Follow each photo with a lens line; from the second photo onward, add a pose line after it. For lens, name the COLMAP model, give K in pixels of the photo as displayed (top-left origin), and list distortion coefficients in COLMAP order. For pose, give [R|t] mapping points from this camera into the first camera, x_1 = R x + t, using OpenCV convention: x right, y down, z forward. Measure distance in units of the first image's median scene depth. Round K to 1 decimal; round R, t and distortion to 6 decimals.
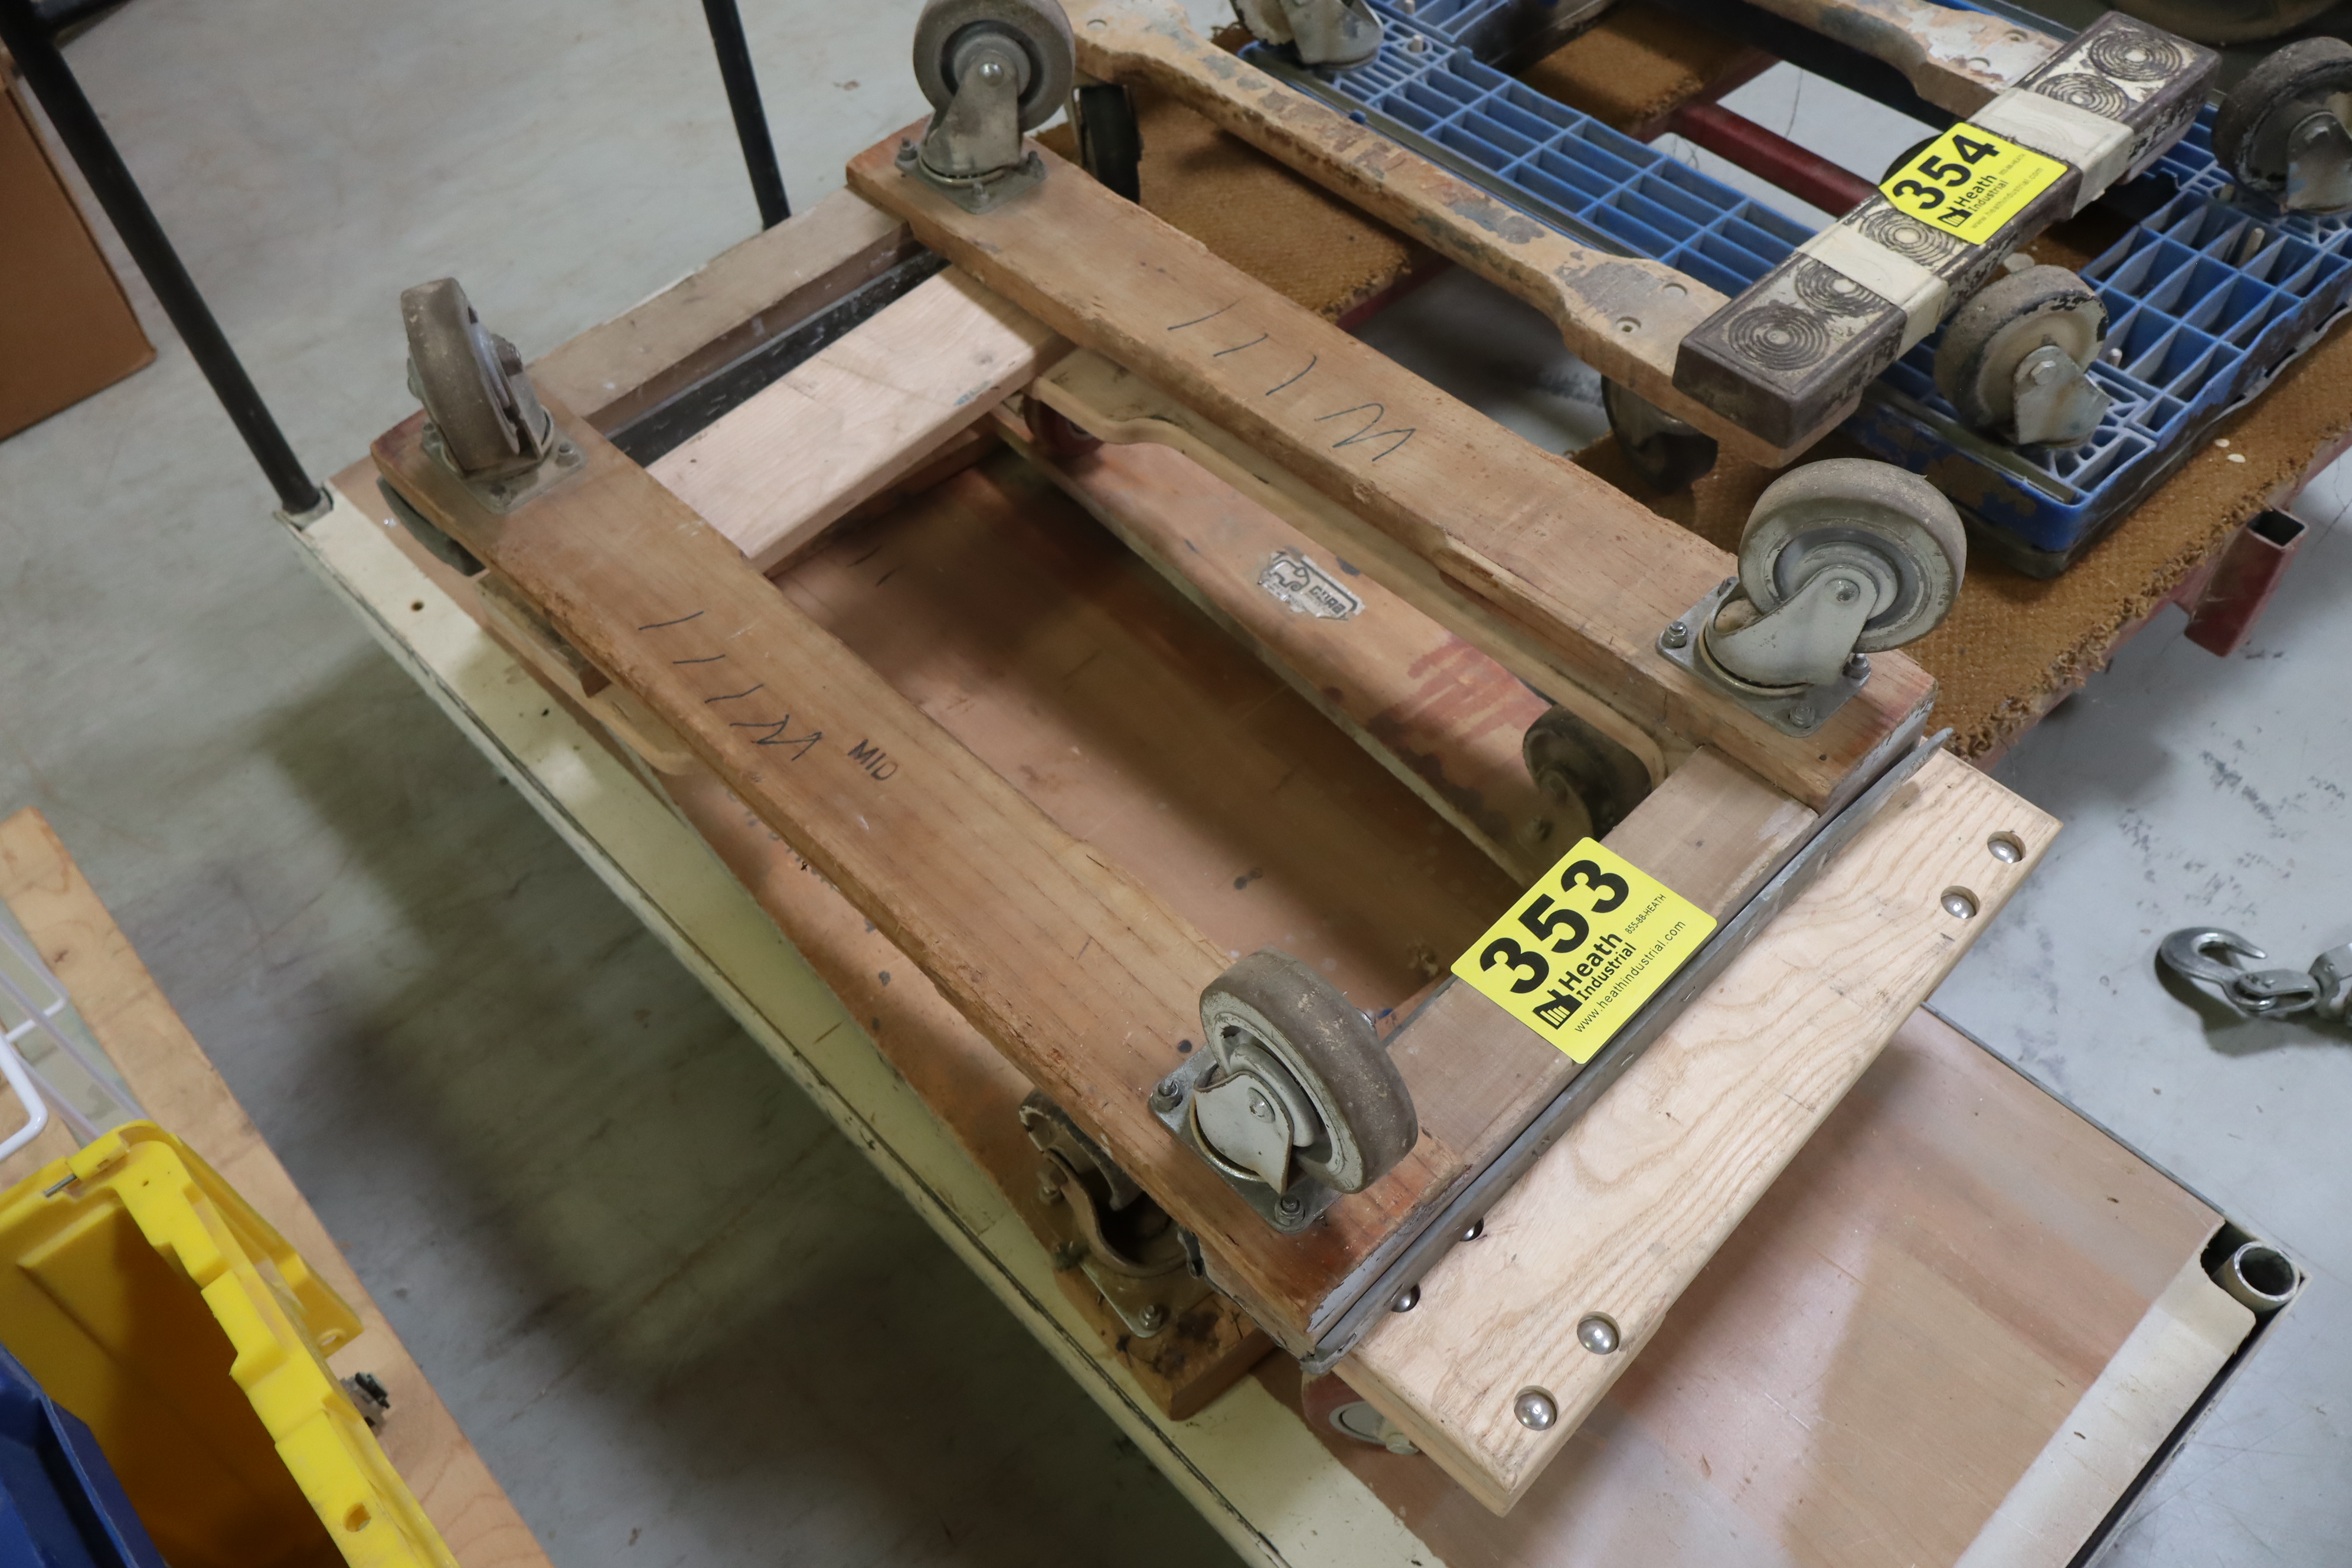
lens RADIAL K [[1980.2, 0, 1176.0], [0, 1980.2, 784.0], [0, 0, 1]] dist [0.004605, 0.006756]
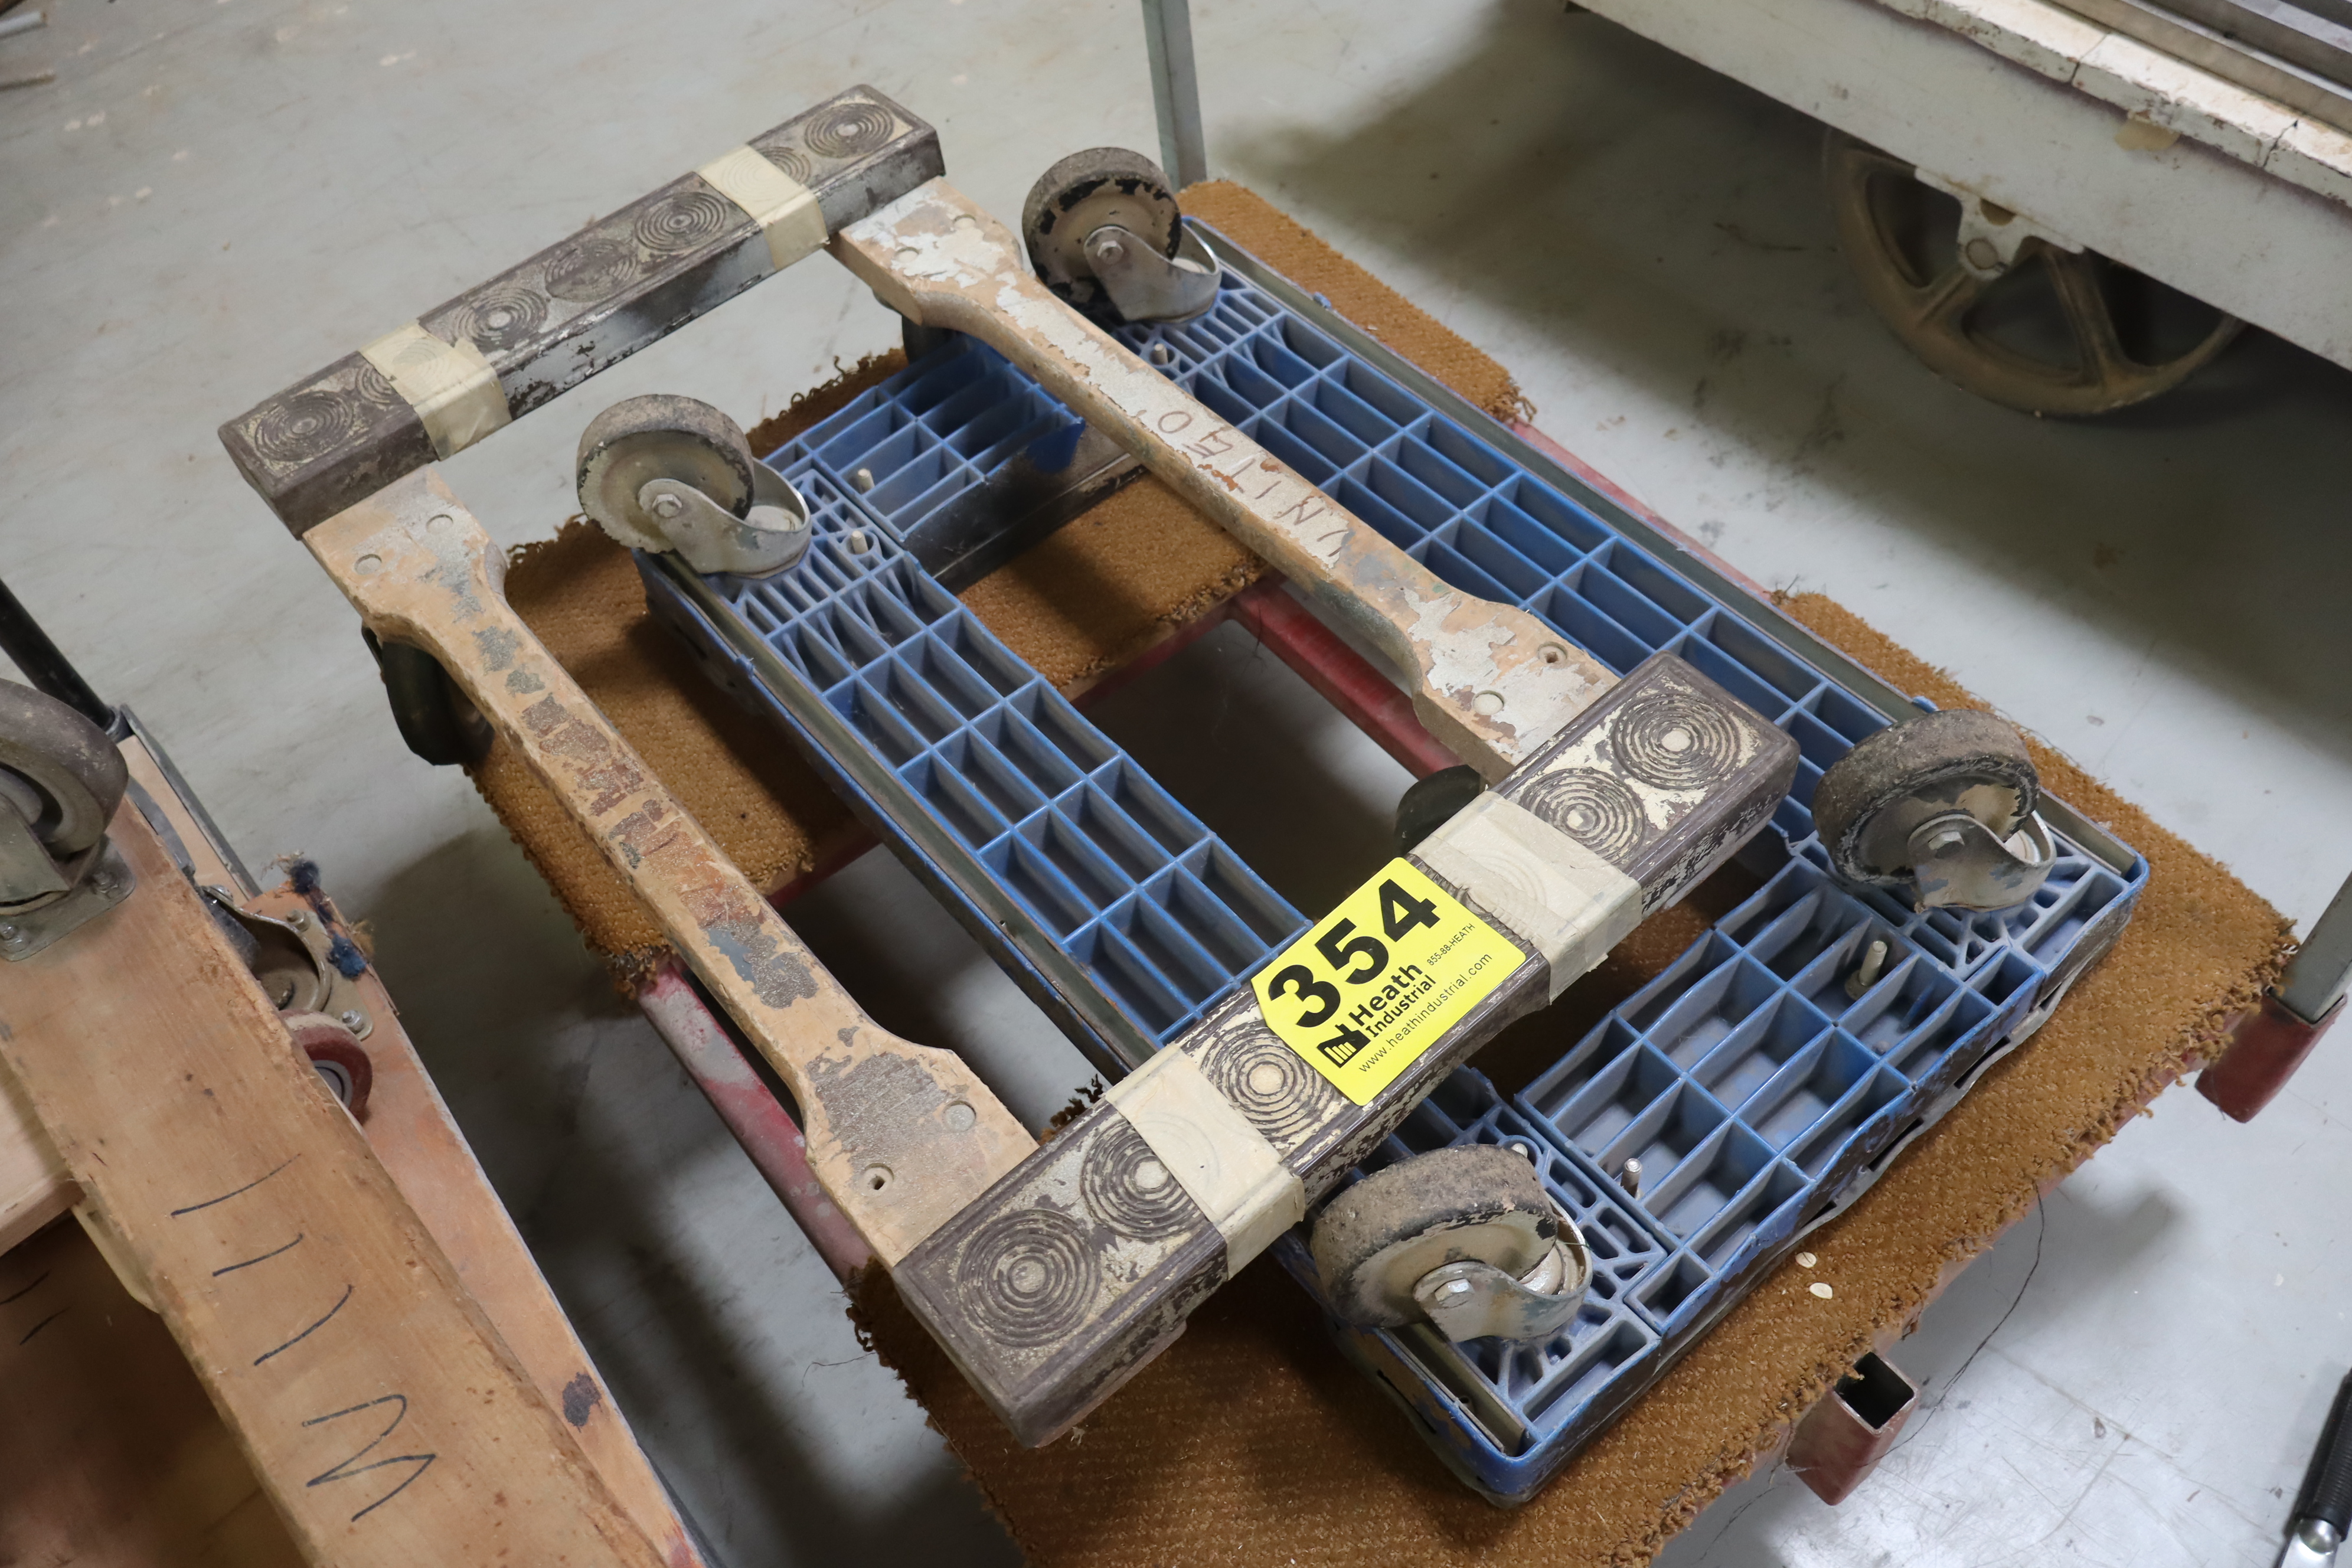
lens RADIAL K [[1980.2, 0, 1176.0], [0, 1980.2, 784.0], [0, 0, 1]] dist [0.004605, 0.006756]
pose [[0.998902, 0.020677, -0.042028, 0.350642], [-0.019679, 0.999518, 0.024016, -0.379546], [0.042505, -0.023163, 0.998828, 0.305421]]
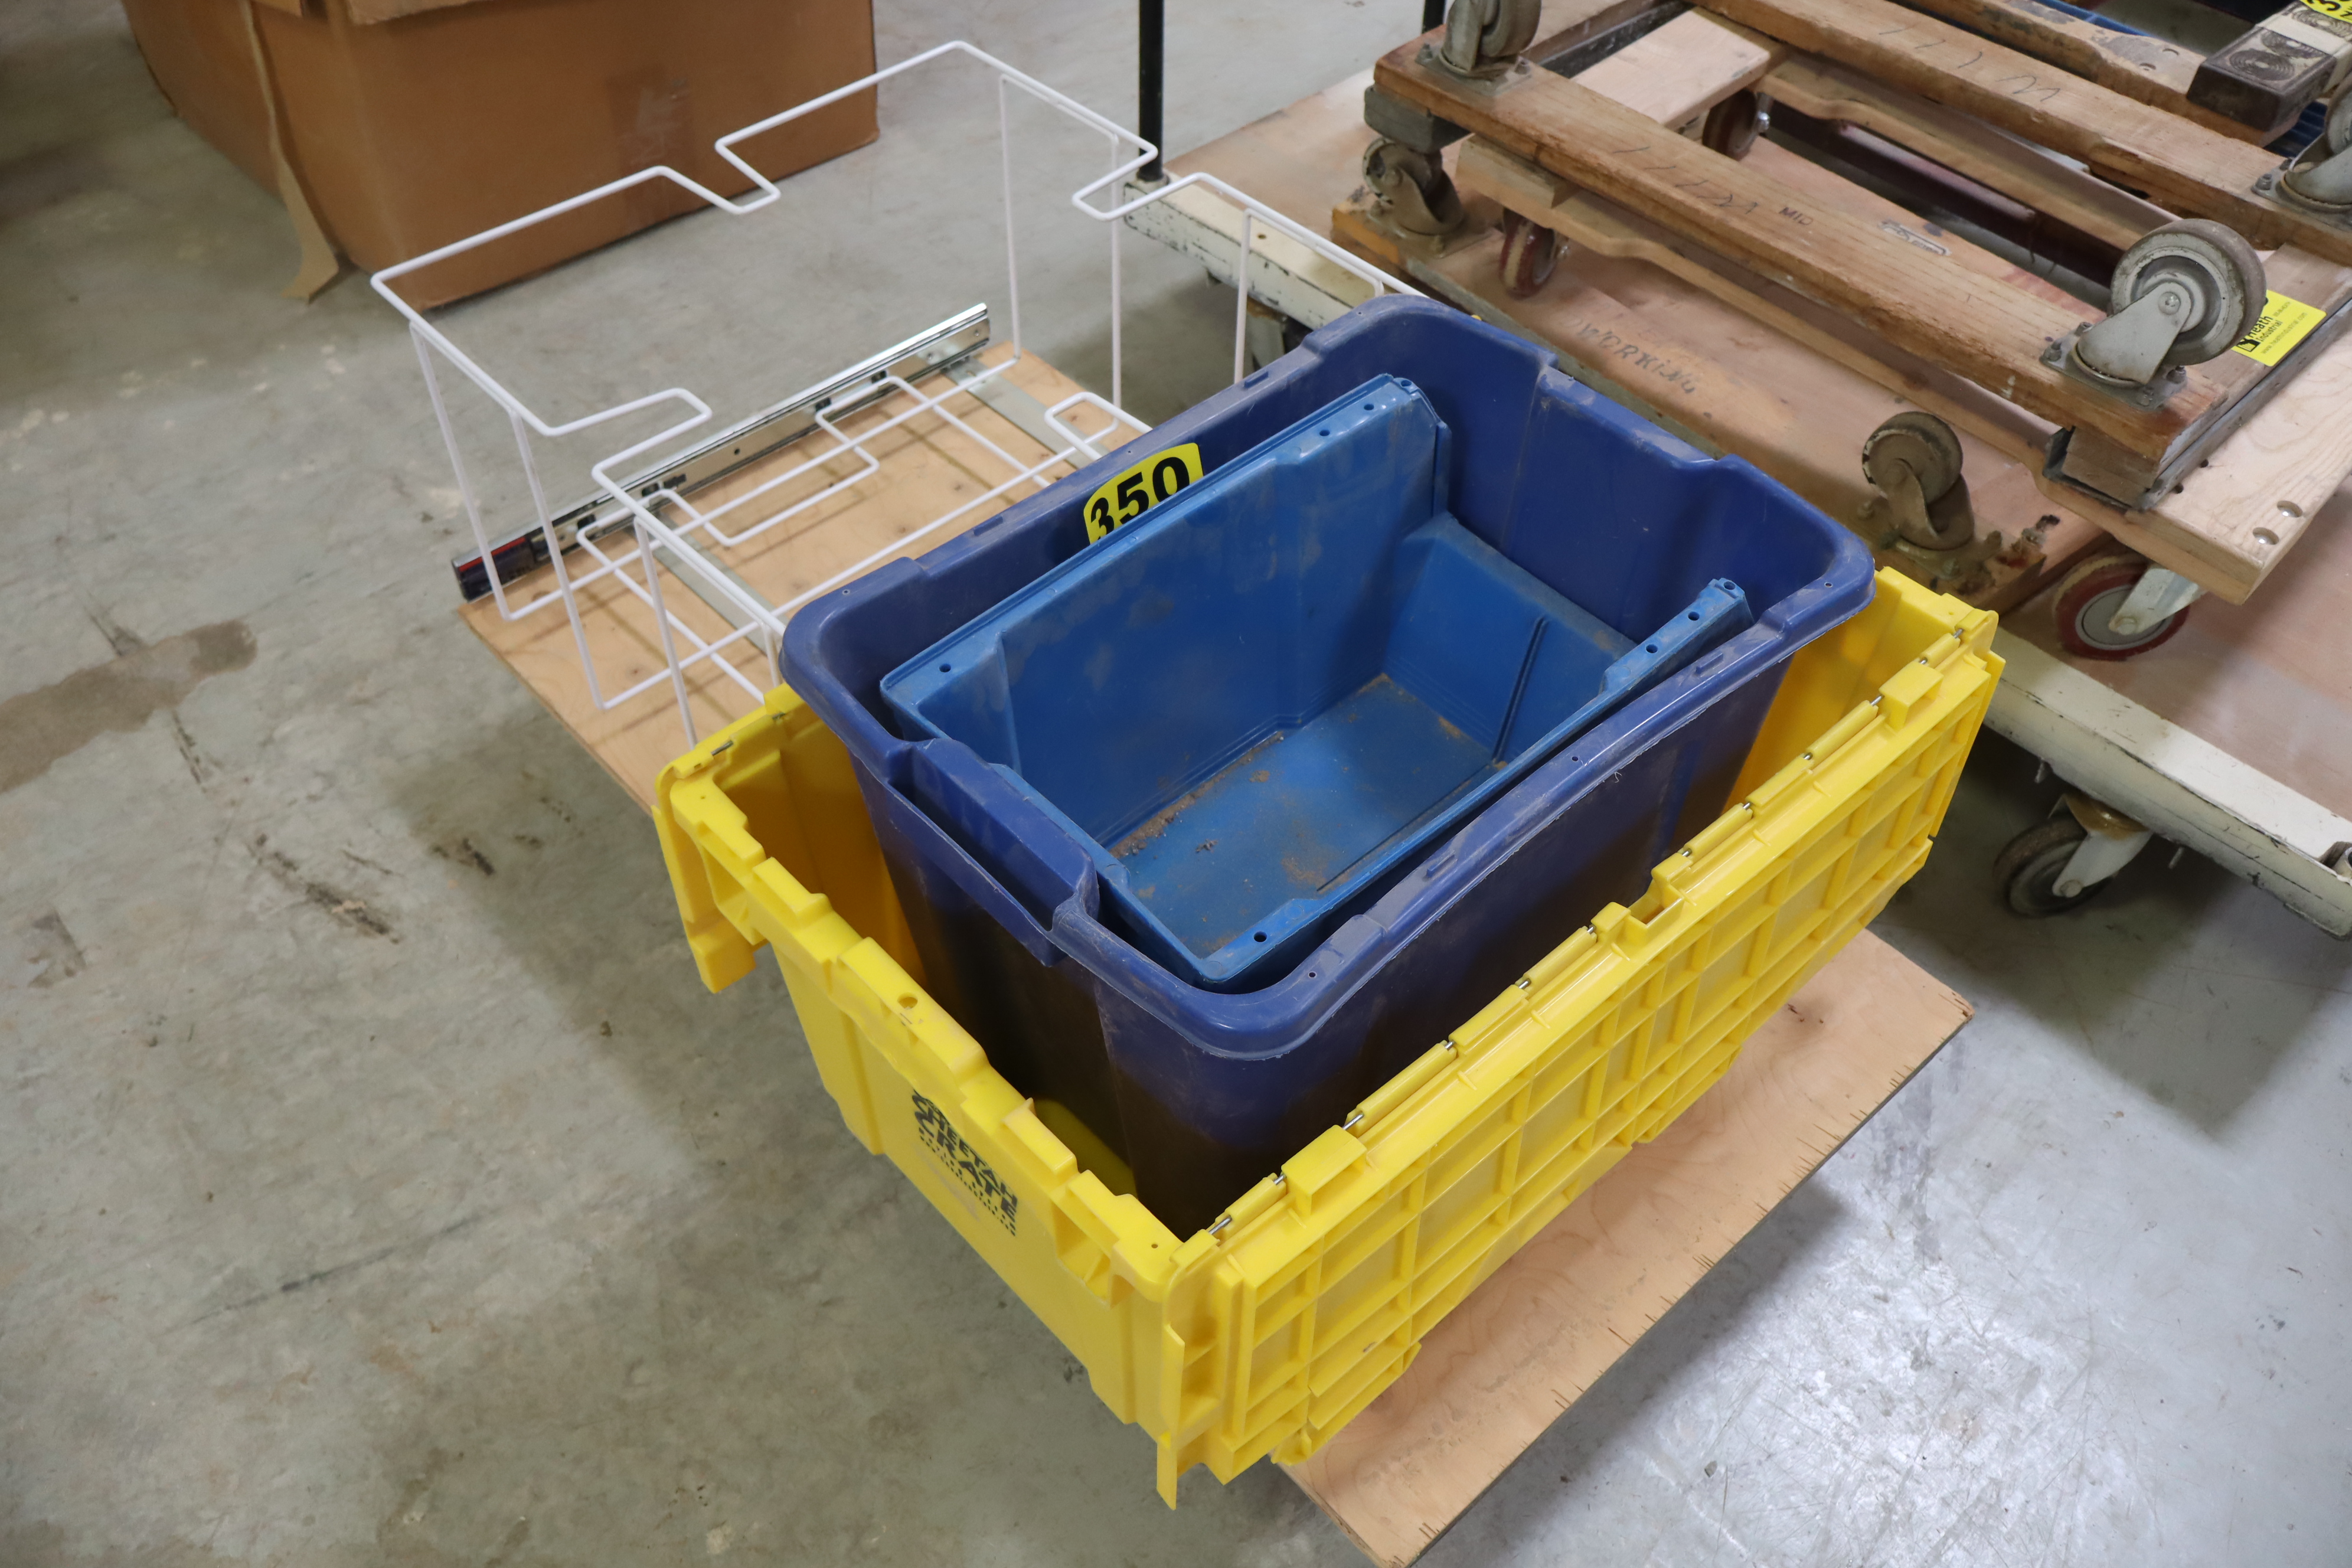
lens RADIAL K [[1994.2, 0, 1176.0], [0, 1994.2, 784.0], [0, 0, 1]] dist [0.002818, 0.003176]
pose [[0.995843, 0.056606, 0.071360, -0.596796], [-0.049429, 0.993897, -0.098615, 0.507884], [-0.076507, 0.094678, 0.992564, -0.434338]]
